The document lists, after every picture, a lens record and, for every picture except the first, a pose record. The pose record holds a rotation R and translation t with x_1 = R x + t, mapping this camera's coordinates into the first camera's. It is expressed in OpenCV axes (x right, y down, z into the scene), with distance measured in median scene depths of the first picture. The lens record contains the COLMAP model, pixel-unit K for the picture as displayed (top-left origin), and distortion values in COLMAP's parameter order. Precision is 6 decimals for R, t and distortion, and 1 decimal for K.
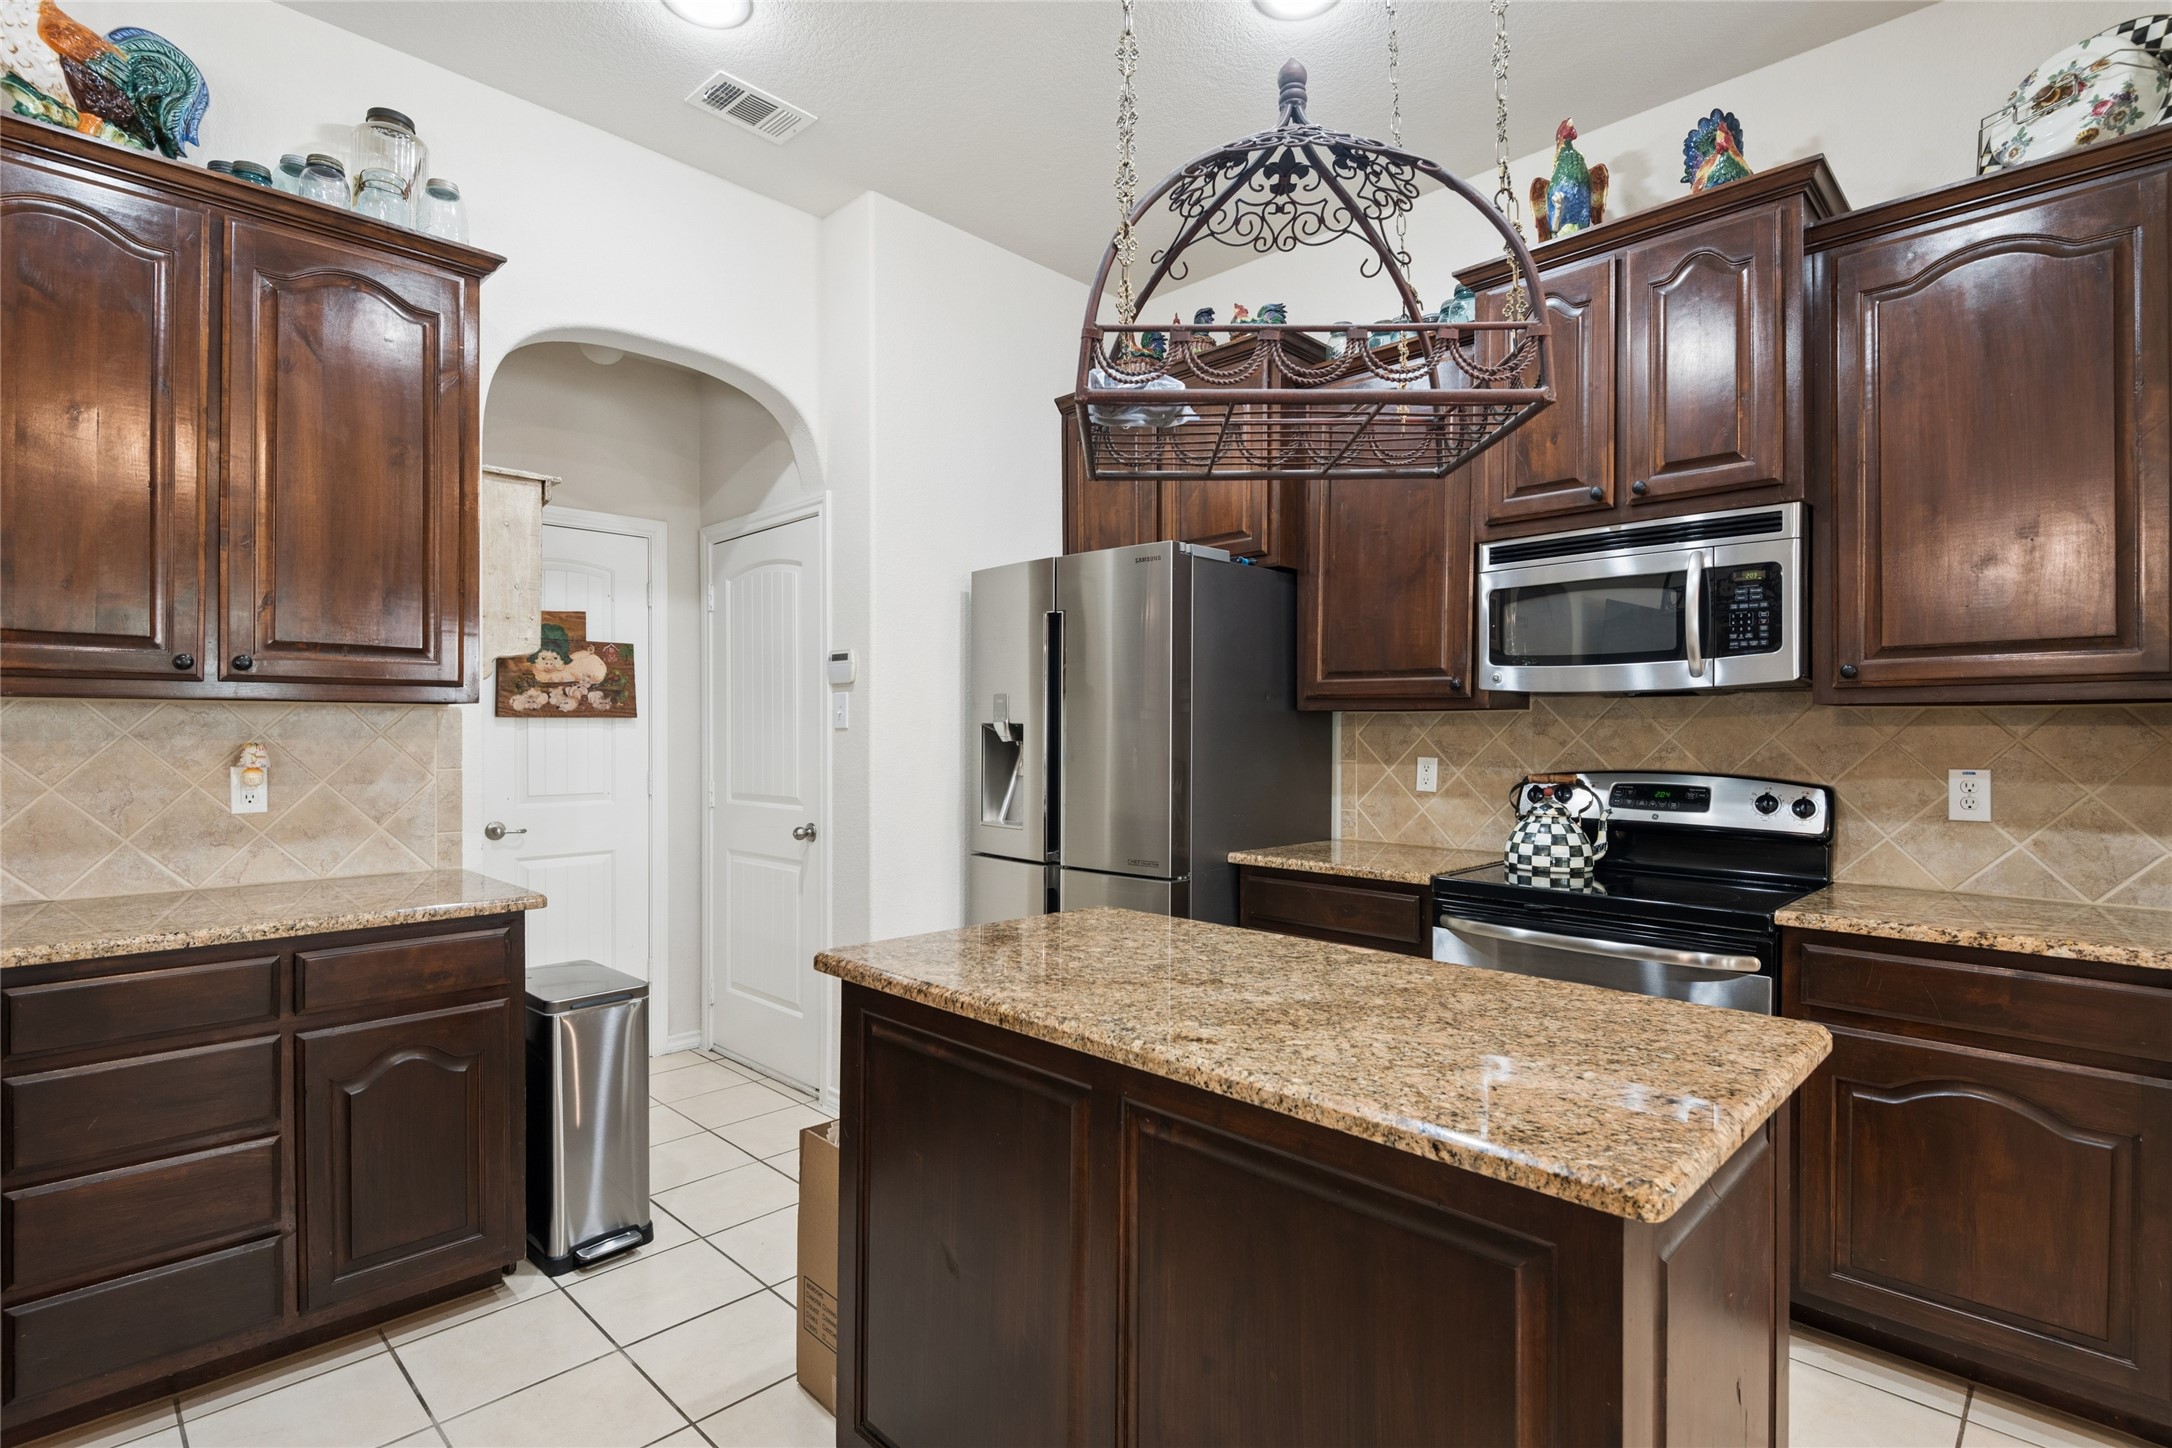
lens RADIAL K [[1043.4, 0, 1086.3], [0, 1043.4, 731.2], [0, 0, 1]] dist [0.001746, -0.001125]
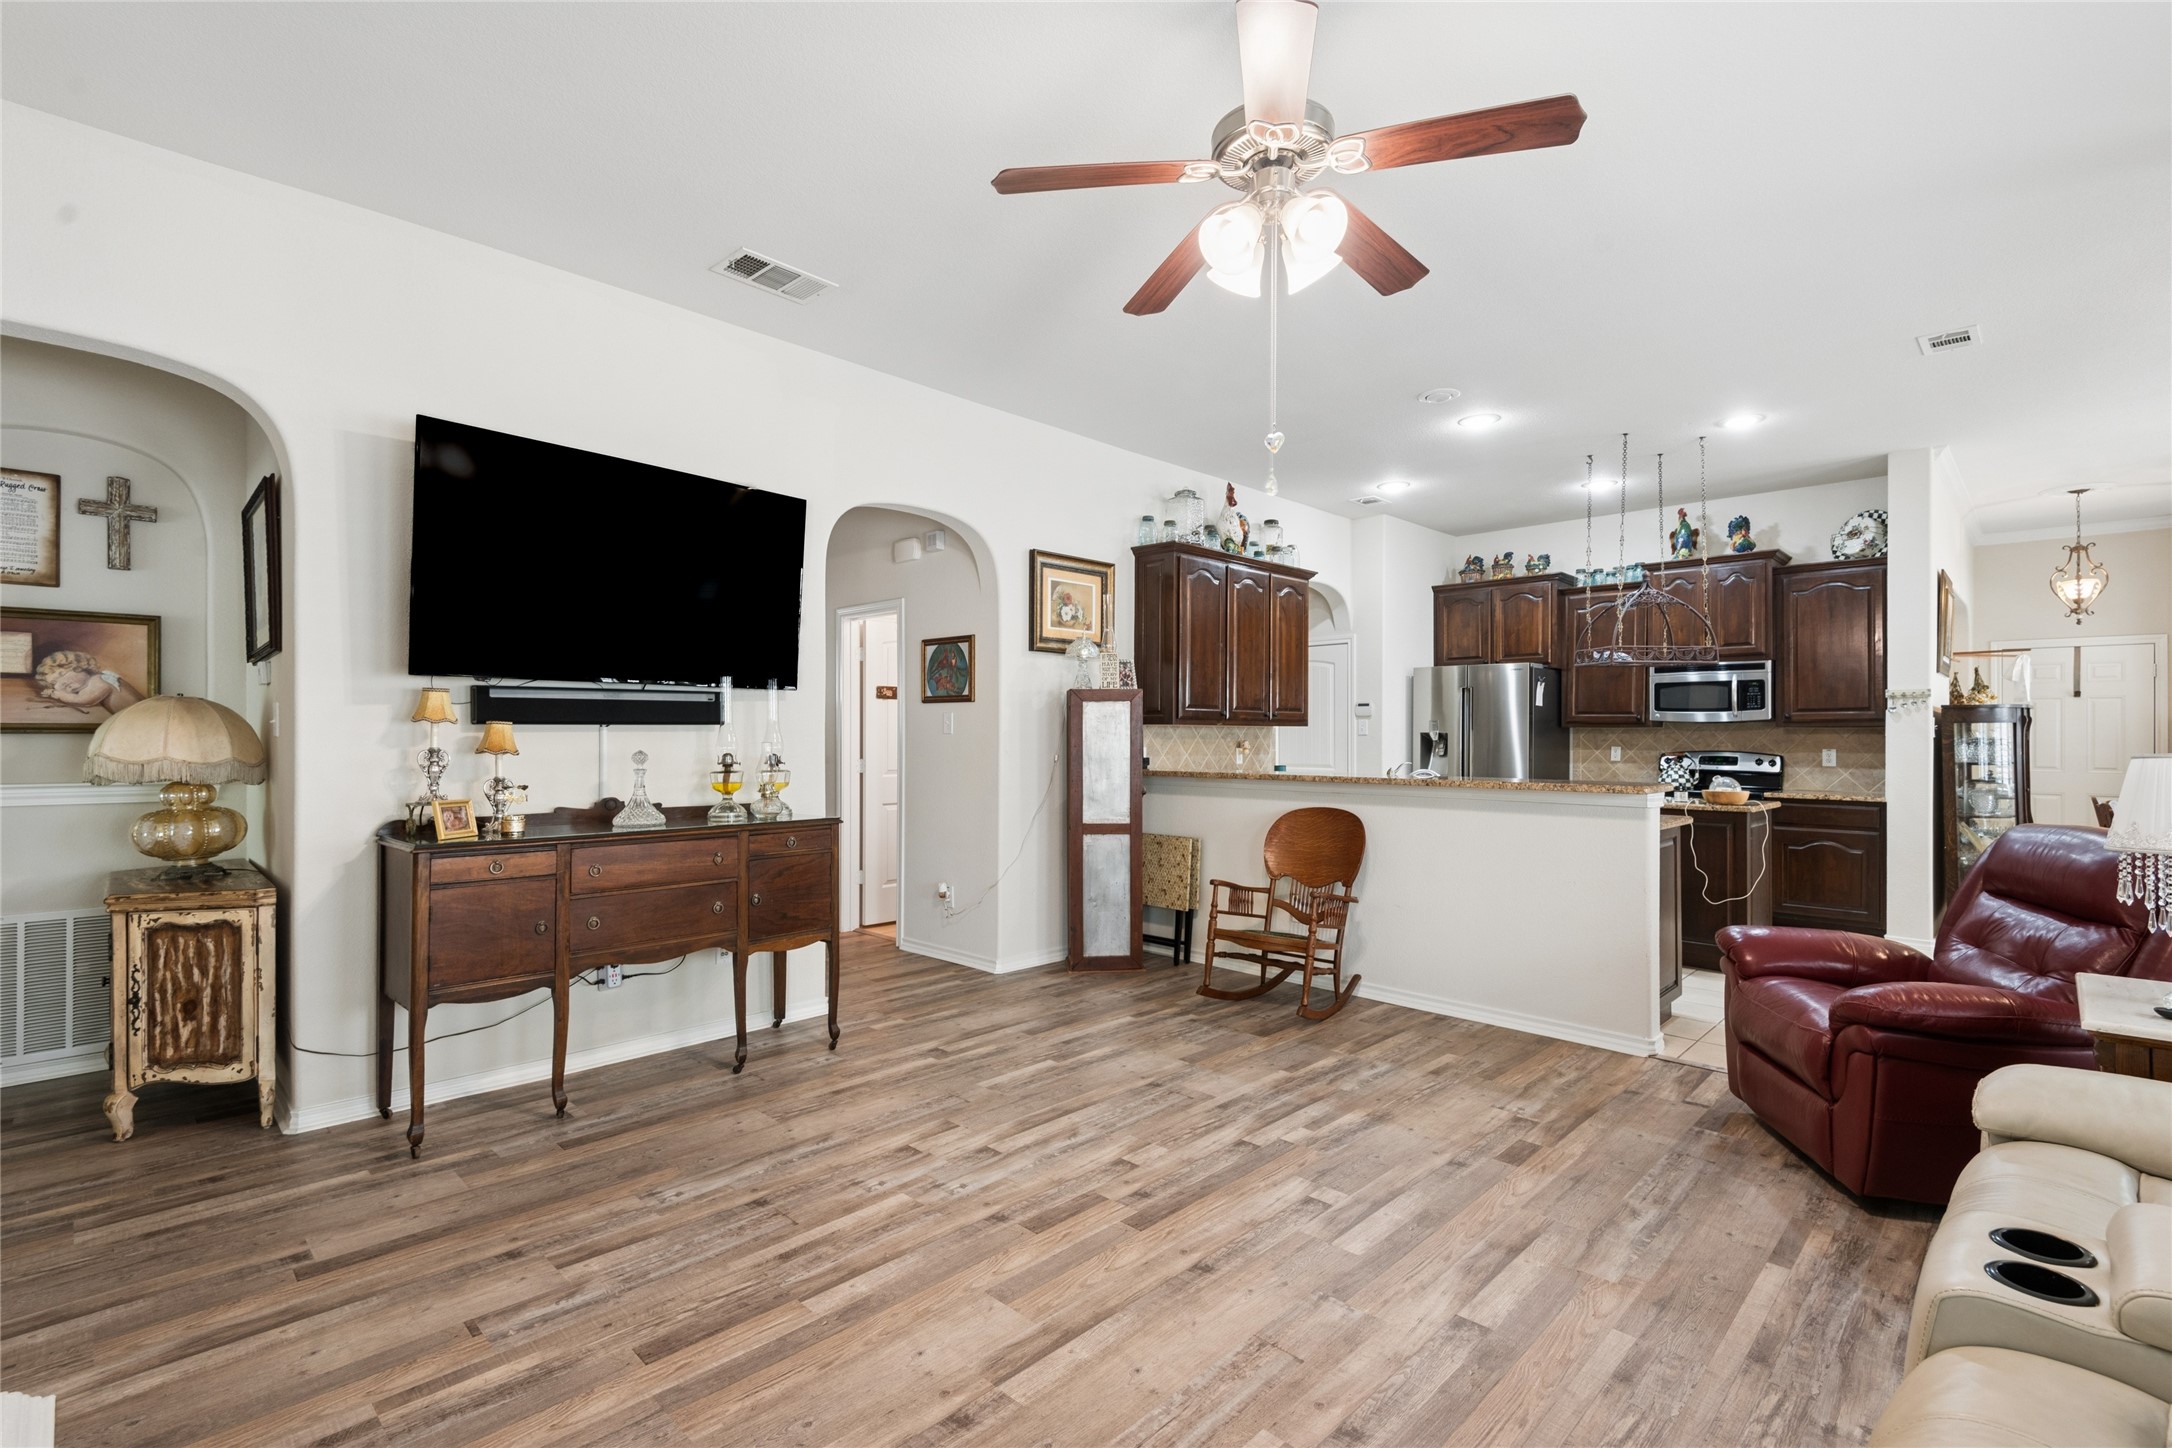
lens RADIAL K [[997.8, 0, 1091.2], [0, 997.8, 728.9], [0, 0, 1]] dist [0.019603, -0.003556]
pose [[0.999935, -0.002377, 0.011146, -1.194140], [0.002403, 0.999994, -0.002381, -0.017437], [-0.011141, 0.002408, 0.999935, -1.712020]]
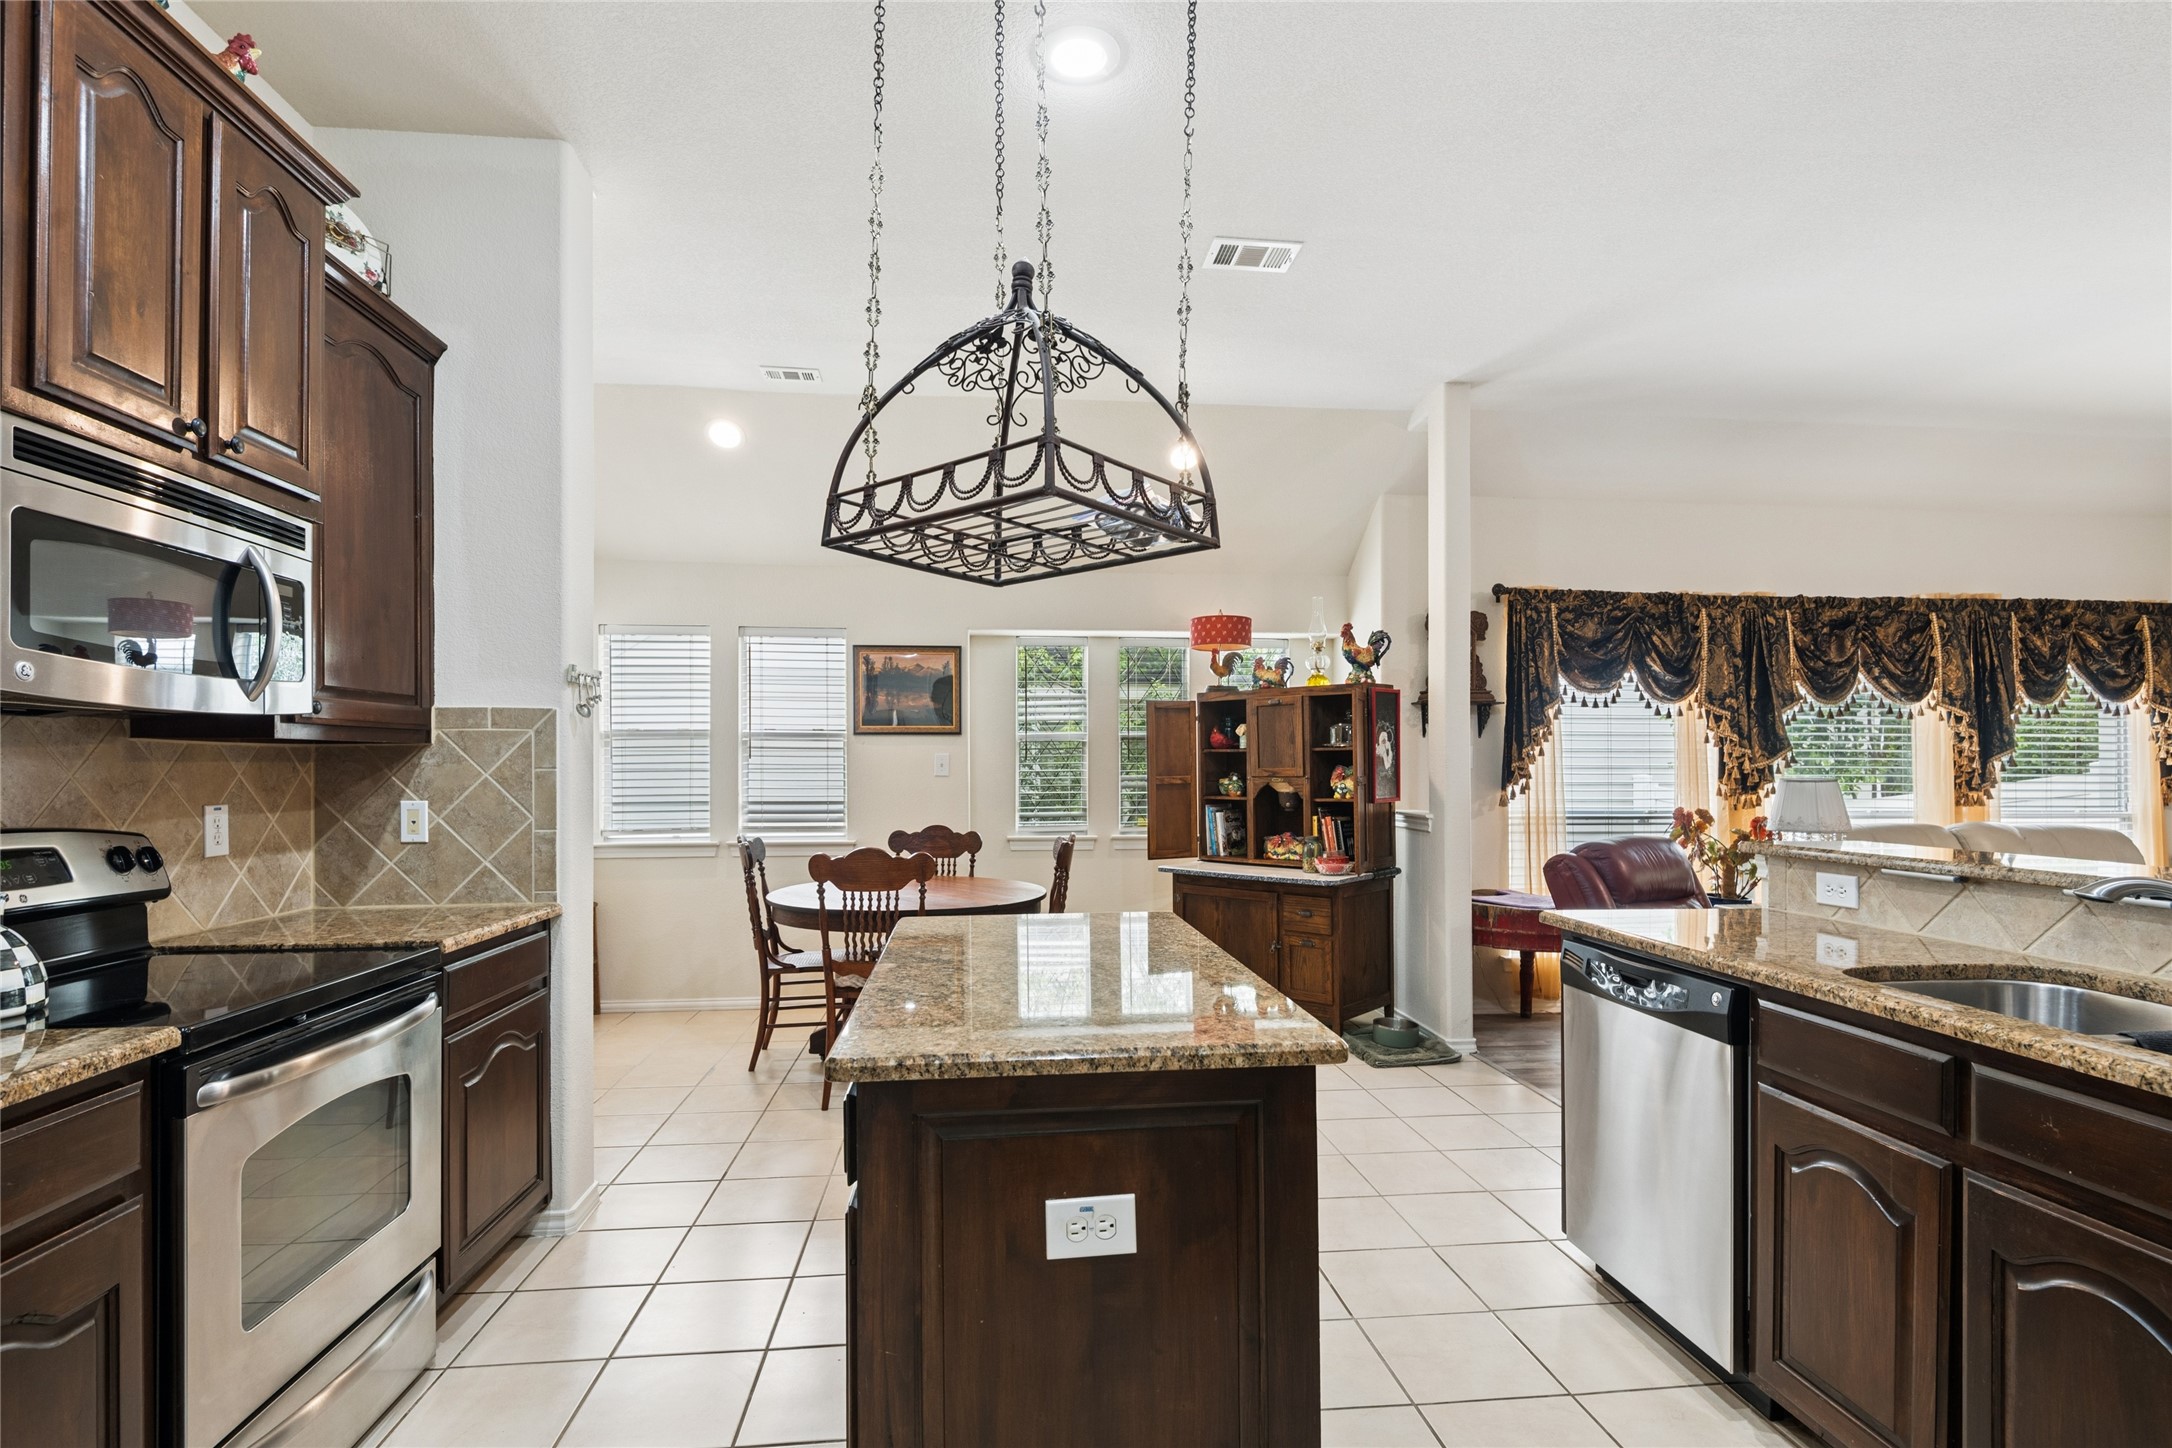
lens RADIAL K [[1004.0, 0, 1094.0], [0, 1004.0, 764.1], [0, 0, 1]] dist [0.002456, 0.000129]
pose [[-0.786060, 0.003850, 0.618139, -0.393636], [0.001880, 0.999991, -0.003837, 0.002035], [-0.618148, -0.001854, -0.786060, 1.161189]]
